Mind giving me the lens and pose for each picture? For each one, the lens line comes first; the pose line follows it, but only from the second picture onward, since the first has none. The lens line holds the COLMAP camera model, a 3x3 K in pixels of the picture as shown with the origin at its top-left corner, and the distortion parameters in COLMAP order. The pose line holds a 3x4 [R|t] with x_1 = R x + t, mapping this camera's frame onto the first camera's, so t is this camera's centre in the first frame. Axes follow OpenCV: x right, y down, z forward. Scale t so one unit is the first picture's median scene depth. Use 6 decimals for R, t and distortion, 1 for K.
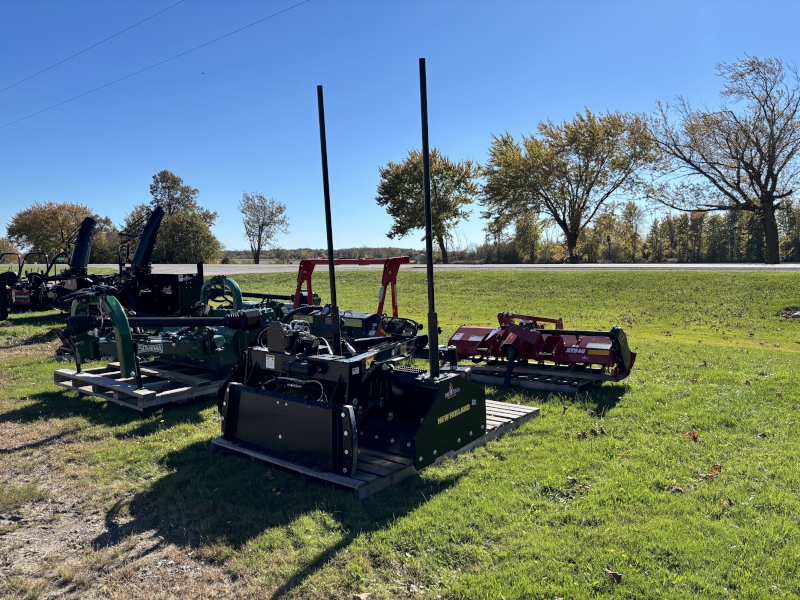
lens RADIAL K [[610.3, 0, 404.8], [0, 610.3, 302.2], [0, 0, 1]] dist [0.043386, -0.064565]
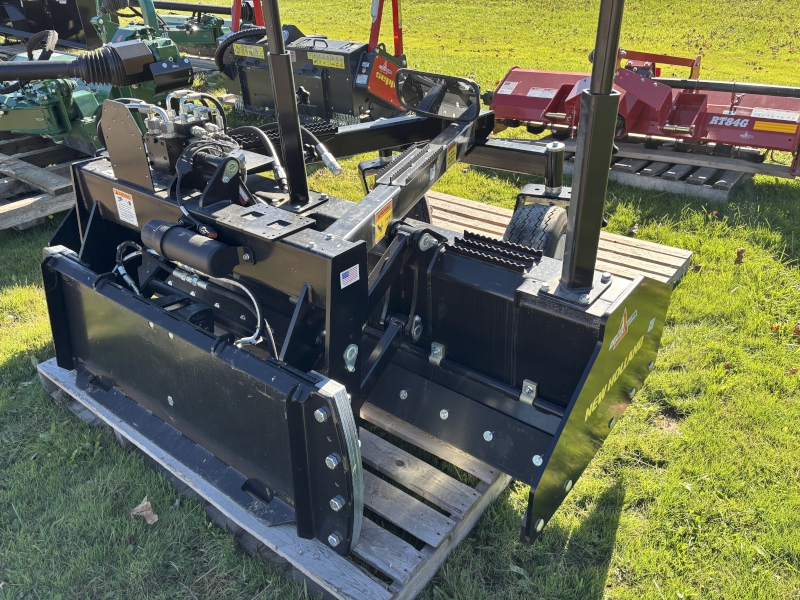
lens RADIAL K [[610.3, 0, 404.8], [0, 610.3, 302.2], [0, 0, 1]] dist [0.043386, -0.064565]
pose [[0.999528, -0.010094, 0.029022, -0.037248], [-0.003272, 0.904160, 0.427181, -0.011311], [-0.030553, -0.427074, 0.903700, 0.427351]]
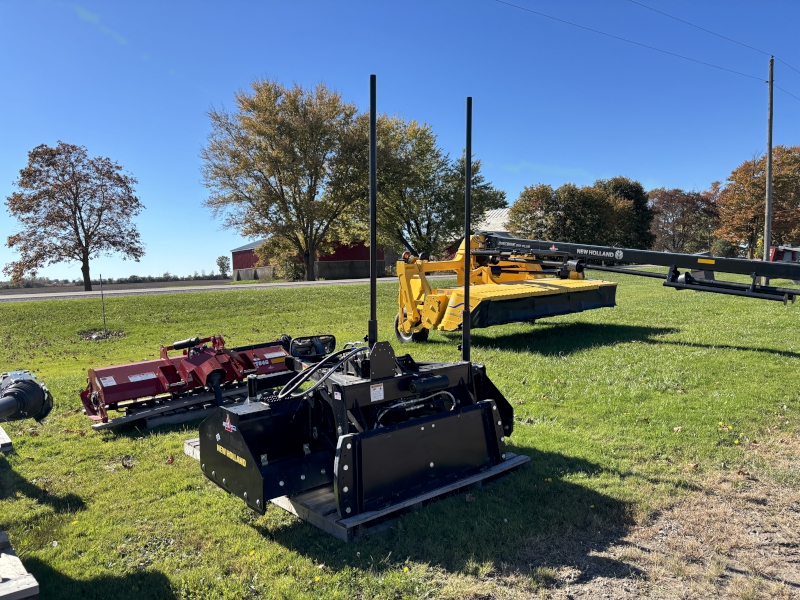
lens RADIAL K [[610.3, 0, 404.8], [0, 610.3, 302.2], [0, 0, 1]] dist [0.043386, -0.064565]
pose [[0.175000, -0.045785, 0.983503, -0.701373], [0.102478, 0.994340, 0.028055, -0.028350], [-0.979221, 0.095878, 0.178702, 0.562312]]
